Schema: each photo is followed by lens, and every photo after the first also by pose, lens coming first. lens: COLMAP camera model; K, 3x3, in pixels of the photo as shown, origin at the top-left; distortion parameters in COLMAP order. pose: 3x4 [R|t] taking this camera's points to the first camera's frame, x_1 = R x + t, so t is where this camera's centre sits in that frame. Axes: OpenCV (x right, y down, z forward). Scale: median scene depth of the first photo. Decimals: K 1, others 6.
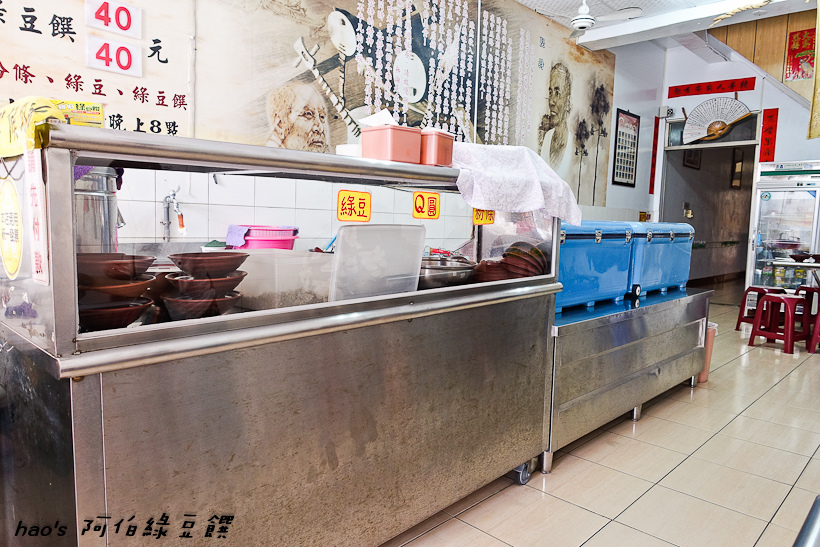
lens RADIAL K [[569.4, 0, 409.4], [0, 569.4, 266.3], [0, 0, 1]] dist [-0.000838, 0.000534]
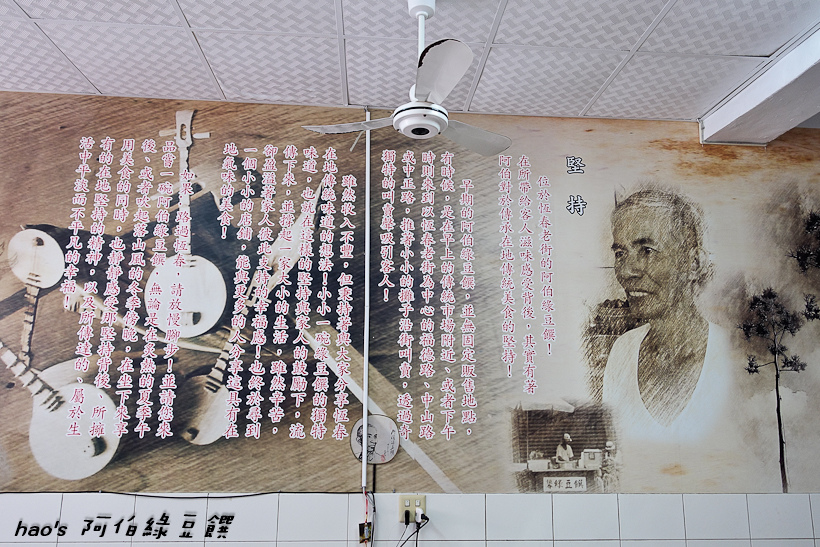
lens RADIAL K [[569.4, 0, 410.1], [0, 569.4, 271.2], [0, 0, 1]] dist [-0.000838, 0.000534]
pose [[0.745794, -0.149958, -0.649080, 0.603587], [-0.041344, 0.962038, -0.269765, -0.219995], [0.664893, 0.228024, 0.711282, 0.775615]]
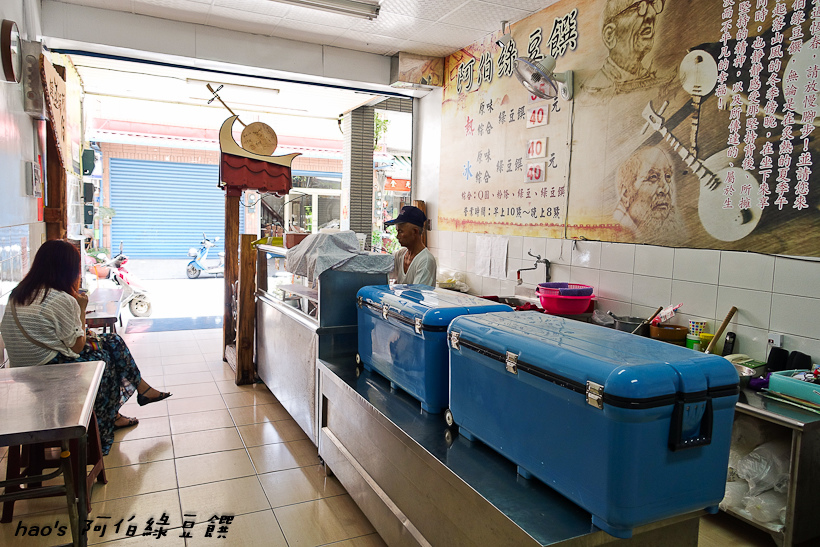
lens RADIAL K [[569.4, 0, 403.7], [0, 569.4, 272.9], [0, 0, 1]] dist [-0.000838, 0.000534]
pose [[-0.363048, 0.041011, -0.930867, 0.794476], [-0.121161, 0.988471, 0.090802, -0.131483], [0.923859, 0.145750, -0.353894, 0.887361]]
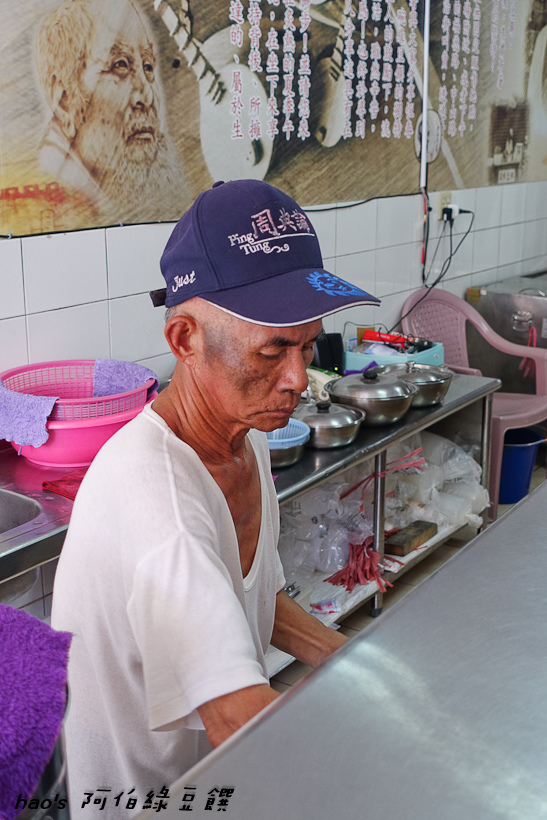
lens RADIAL K [[1048.1, 0, 273.7], [0, 1048.1, 410.2], [0, 0, 1]] dist [-0.010420, 0.000000]
pose [[0.986632, -0.075003, 0.144676, -0.178896], [0.046597, 0.980567, 0.190571, -0.148061], [-0.156158, -0.181282, 0.970954, 0.189849]]
